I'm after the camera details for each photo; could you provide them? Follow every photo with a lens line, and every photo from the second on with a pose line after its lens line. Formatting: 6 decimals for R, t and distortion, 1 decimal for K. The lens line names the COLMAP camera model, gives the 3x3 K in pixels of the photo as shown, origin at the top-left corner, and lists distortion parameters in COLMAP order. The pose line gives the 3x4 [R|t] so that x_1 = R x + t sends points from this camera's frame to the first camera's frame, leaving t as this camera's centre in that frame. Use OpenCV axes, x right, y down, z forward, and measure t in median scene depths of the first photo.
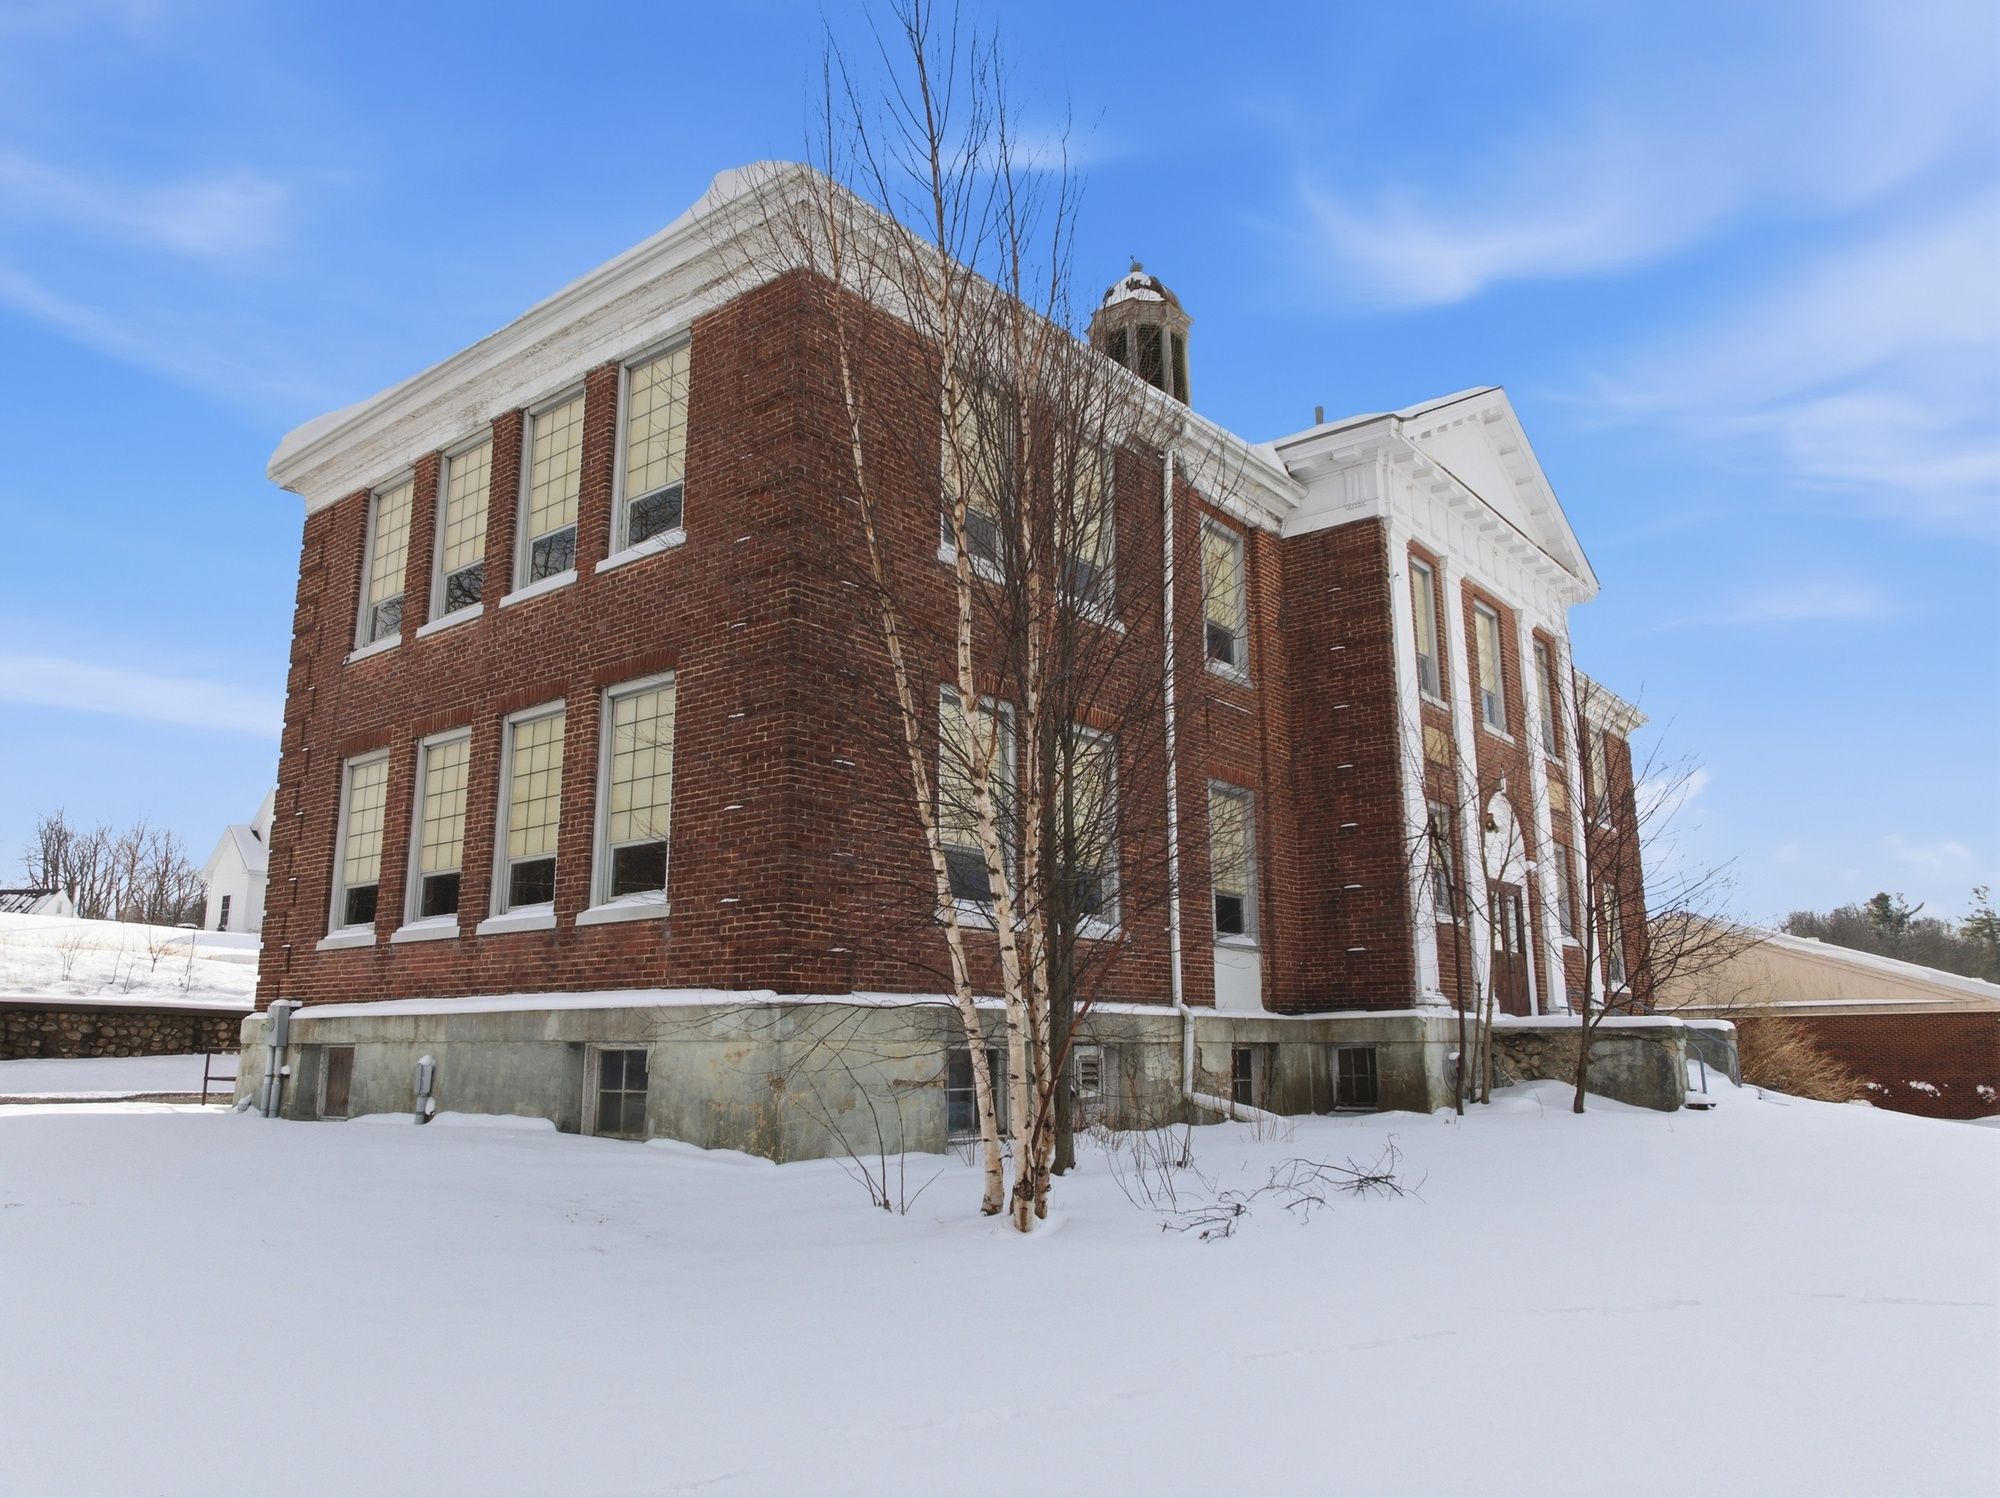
lens RADIAL K [[1405.9, 0, 1000.0], [0, 1405.9, 749.0], [0, 0, 1]] dist [-0.021712, -0.032682]
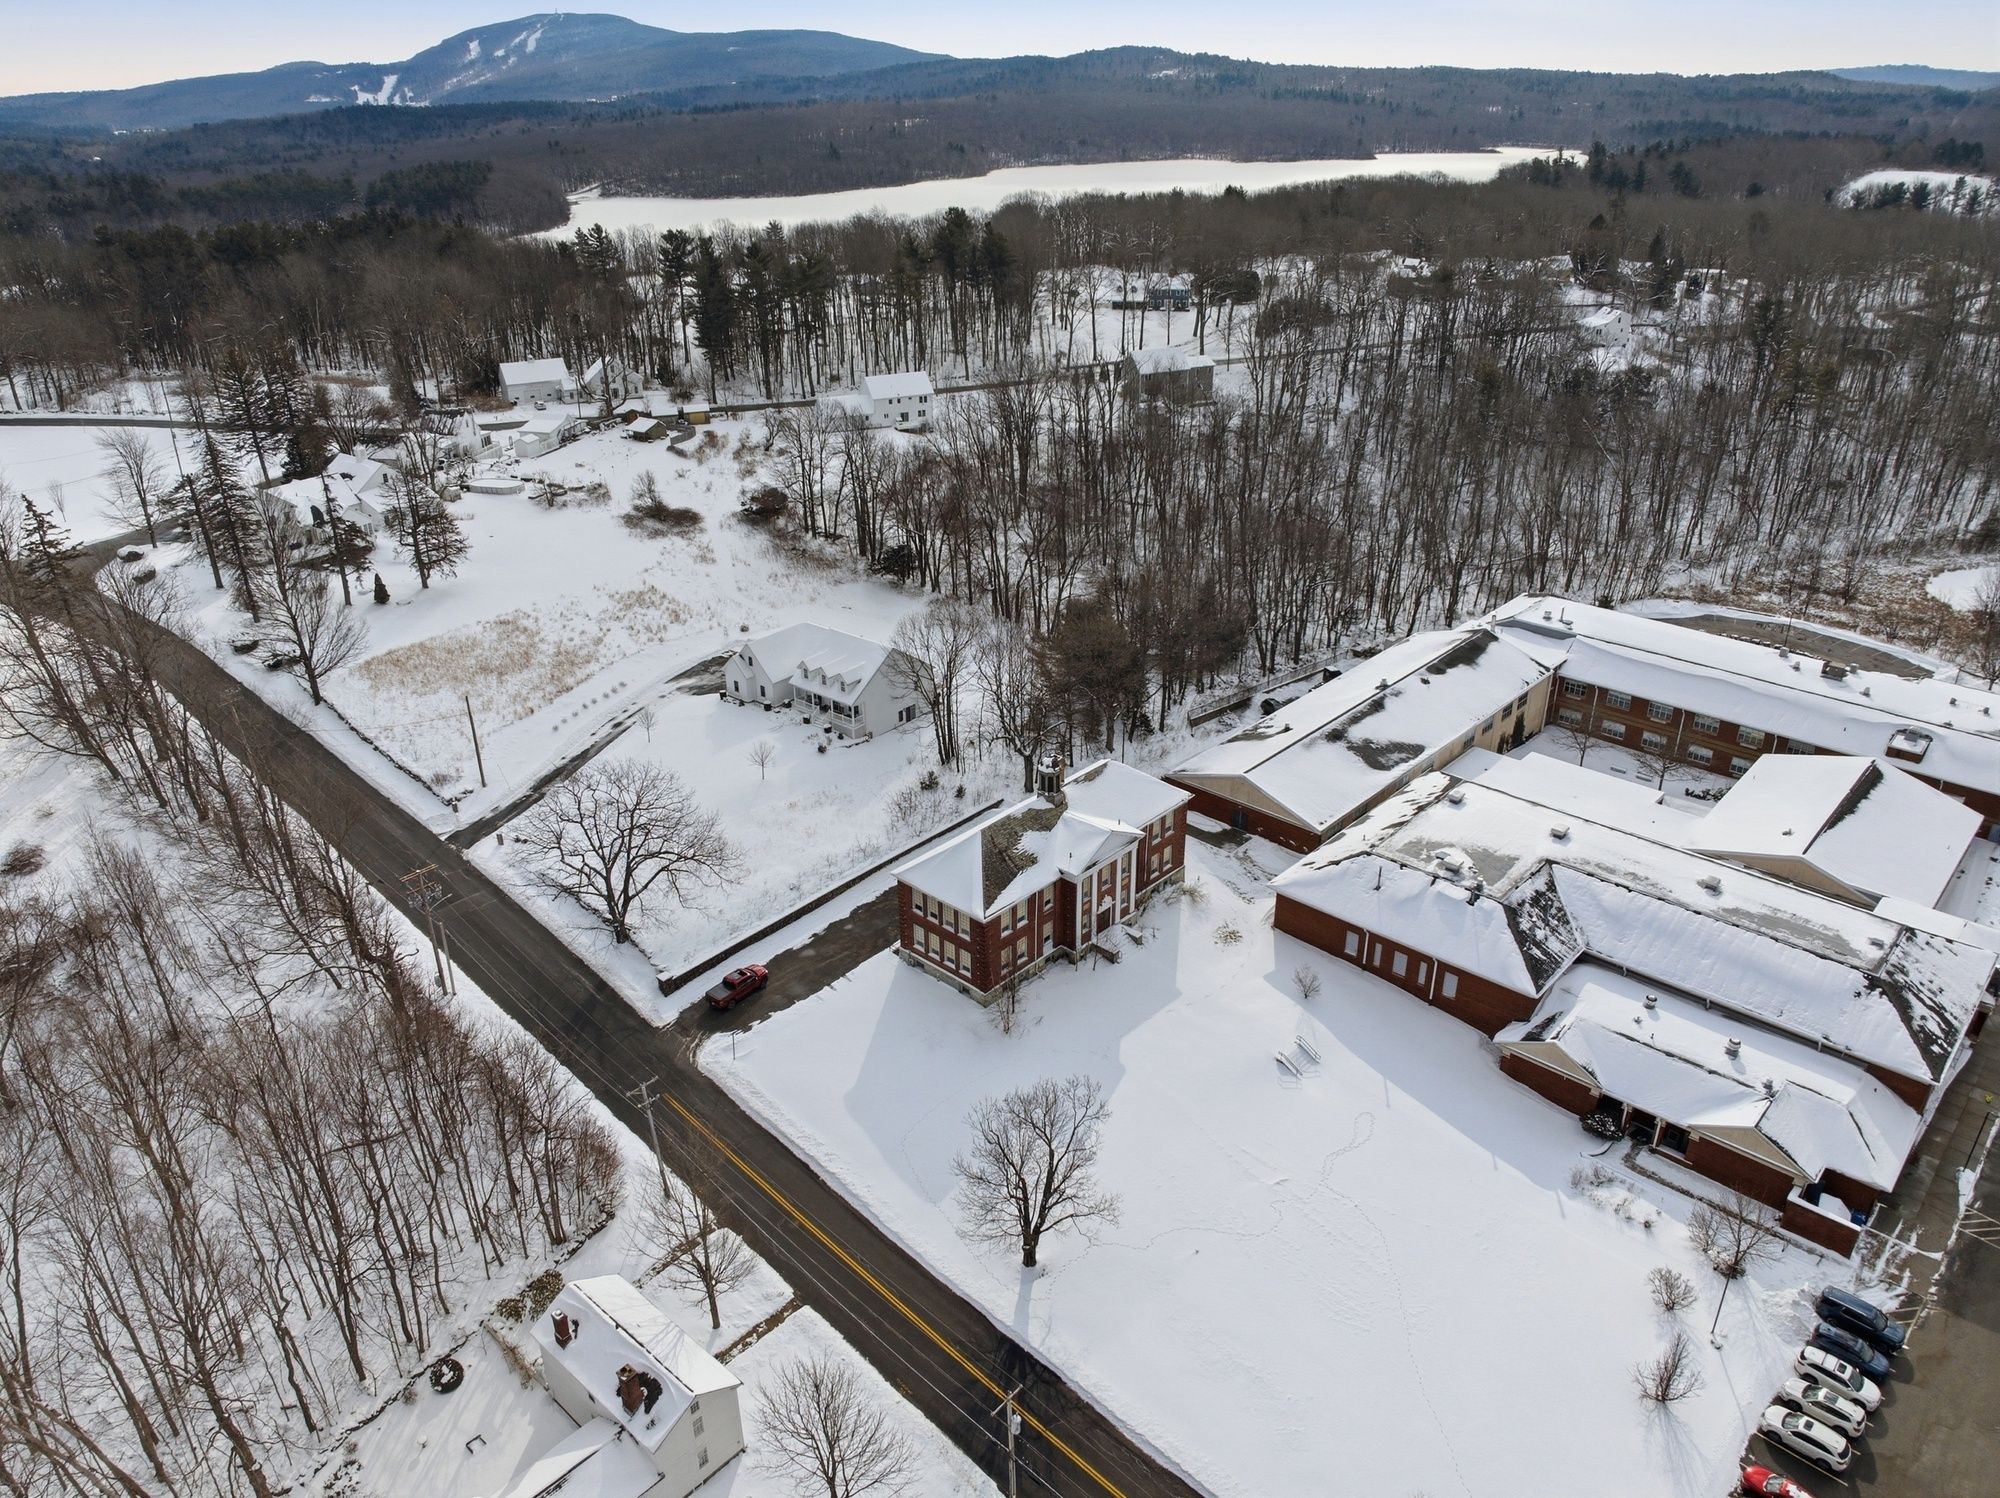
lens RADIAL K [[1405.9, 0, 1000.0], [0, 1405.9, 749.0], [0, 0, 1]] dist [-0.021712, -0.032682]
pose [[0.997655, 0.027913, -0.062494, 0.396294], [0.016990, 0.783485, 0.621178, -5.607582], [0.066303, -0.620783, 0.781174, -4.322716]]
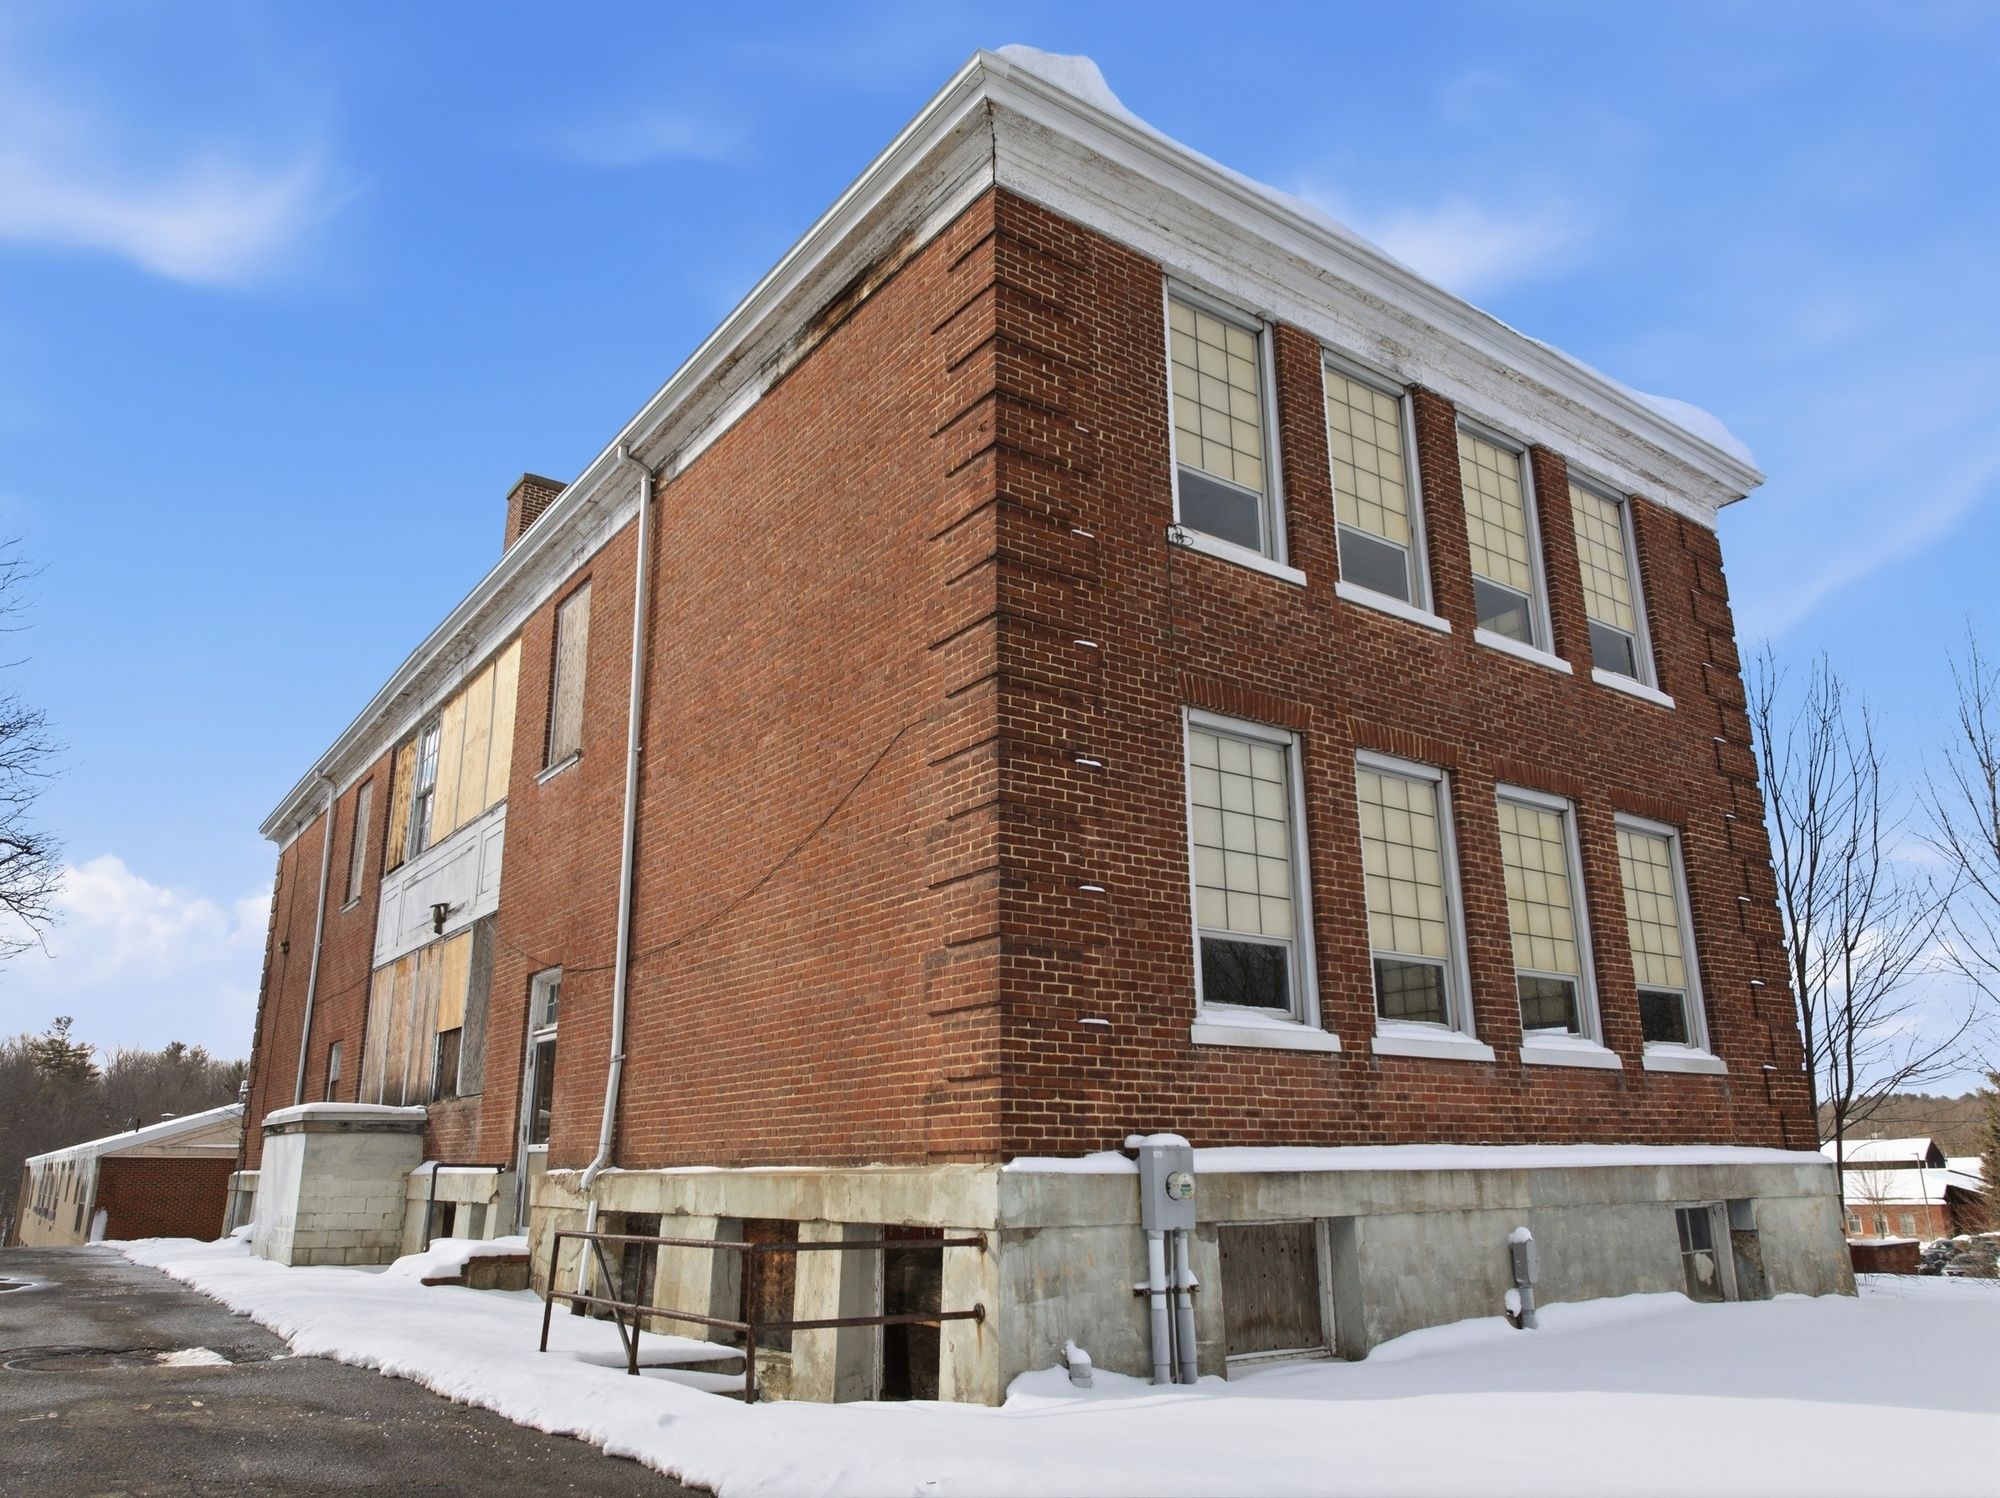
lens RADIAL K [[1407.6, 0, 1000.0], [0, 1407.6, 749.0], [0, 0, 1]] dist [-0.035981, -0.002323]
pose [[0.265484, 0.281429, 0.922126, -1.176265], [-0.198286, 0.951939, -0.233441, 0.200580], [-0.943504, -0.120870, 0.308528, 1.035100]]
